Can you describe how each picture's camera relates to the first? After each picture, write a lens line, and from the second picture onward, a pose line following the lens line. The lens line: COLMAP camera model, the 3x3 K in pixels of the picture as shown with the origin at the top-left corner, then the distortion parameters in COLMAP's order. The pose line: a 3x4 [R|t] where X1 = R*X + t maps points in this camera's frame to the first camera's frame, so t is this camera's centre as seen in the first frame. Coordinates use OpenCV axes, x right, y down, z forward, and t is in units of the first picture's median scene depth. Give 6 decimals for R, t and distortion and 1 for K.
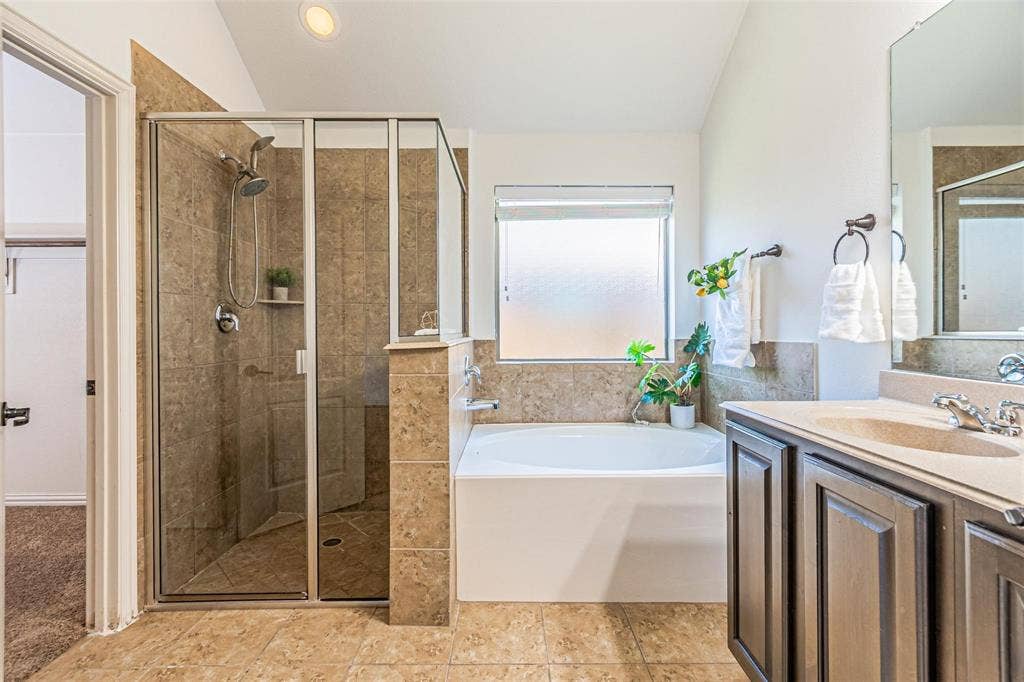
lens RADIAL K [[447.2, 0, 515.2], [0, 447.2, 333.6], [0, 0, 1]] dist [0.009400, -0.000502]
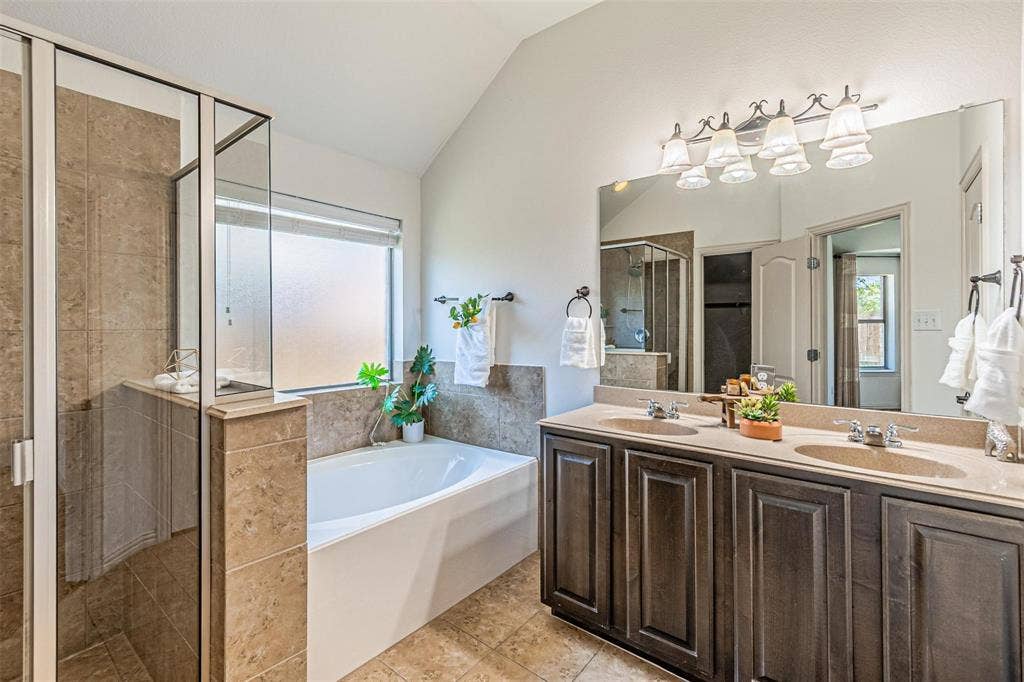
lens RADIAL K [[447.2, 0, 512.1], [0, 447.2, 331.2], [0, 0, 1]] dist [0.009400, -0.000502]
pose [[0.645029, -0.004477, 0.764145, -0.424035], [0.009088, 0.999957, -0.001812, -0.079021], [-0.764104, 0.008113, 0.645042, 0.134989]]
